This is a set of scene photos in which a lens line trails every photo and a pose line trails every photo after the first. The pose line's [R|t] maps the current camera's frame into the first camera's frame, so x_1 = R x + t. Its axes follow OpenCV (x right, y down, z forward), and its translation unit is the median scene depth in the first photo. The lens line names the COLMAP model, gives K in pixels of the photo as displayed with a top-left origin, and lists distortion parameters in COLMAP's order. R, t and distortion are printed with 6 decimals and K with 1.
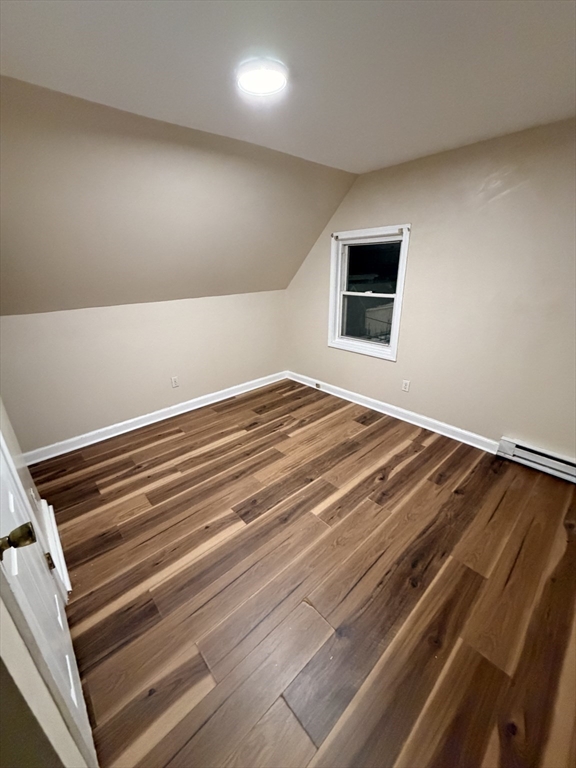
lens RADIAL K [[307.7, 0, 288.0], [0, 307.7, 382.7], [0, 0, 1]] dist [-0.002280, 0.000266]
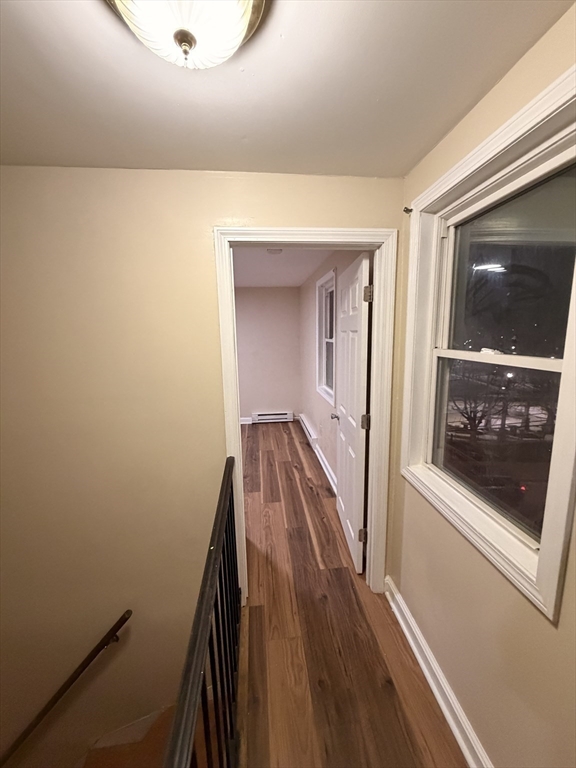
lens RADIAL K [[307.7, 0, 287.9], [0, 307.7, 385.3], [0, 0, 1]] dist [-0.002280, 0.000266]
pose [[0.590847, -0.125062, 0.797032, -1.171838], [0.296841, 0.952312, -0.070624, 0.293030], [-0.750190, 0.278319, 0.599794, -0.746247]]
